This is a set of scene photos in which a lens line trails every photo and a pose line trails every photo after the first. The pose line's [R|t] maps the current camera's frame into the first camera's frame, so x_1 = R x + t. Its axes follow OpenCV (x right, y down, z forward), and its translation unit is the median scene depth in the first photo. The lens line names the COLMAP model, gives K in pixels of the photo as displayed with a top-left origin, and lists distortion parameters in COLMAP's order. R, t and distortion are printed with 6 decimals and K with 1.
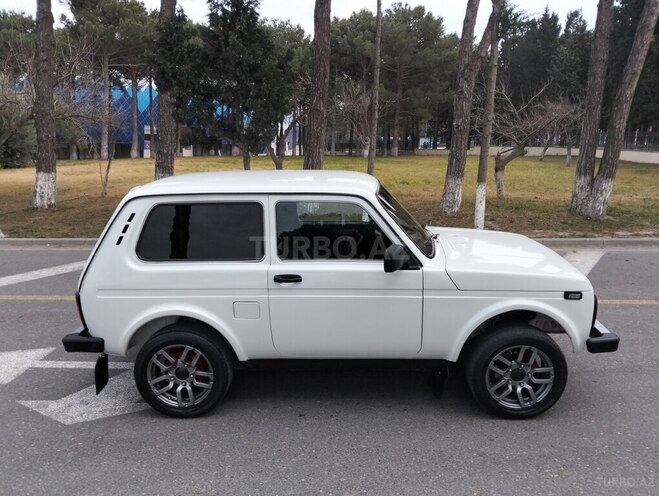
lens RADIAL K [[519.5, 0, 332.6], [0, 519.5, 244.3], [0, 0, 1]] dist [0.038043, -0.089514]
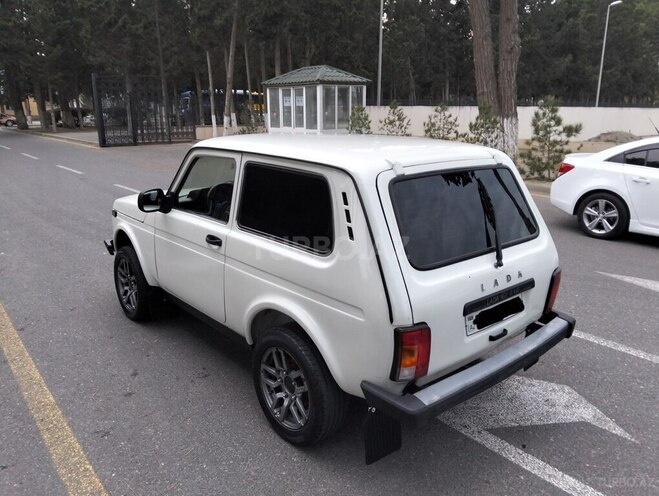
lens RADIAL K [[519.5, 0, 328.9], [0, 519.5, 243.5], [0, 0, 1]] dist [0.038043, -0.089514]
pose [[-0.672687, -0.183203, 0.716888, -0.810109], [0.149823, 0.915069, 0.374434, -0.320363], [-0.724600, 0.359284, -0.588107, 1.699444]]
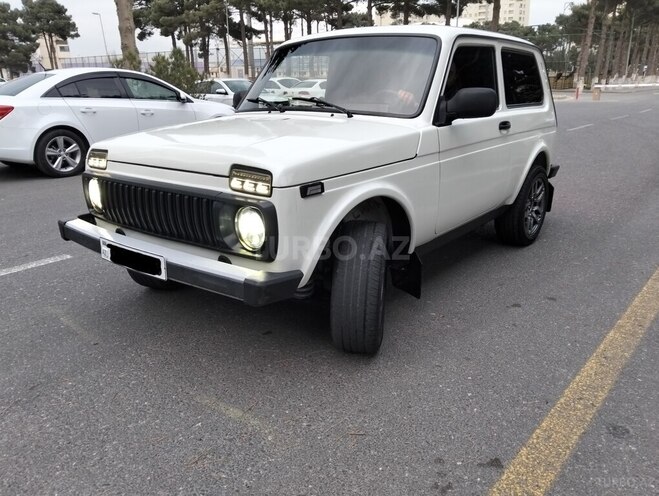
lens RADIAL K [[519.5, 0, 333.2], [0, 519.5, 245.9], [0, 0, 1]] dist [0.038043, -0.089514]
pose [[-0.610836, 0.252004, -0.750582, 0.844296], [-0.151341, 0.893353, 0.423103, -0.185157], [0.777158, 0.372040, -0.507554, 1.638596]]
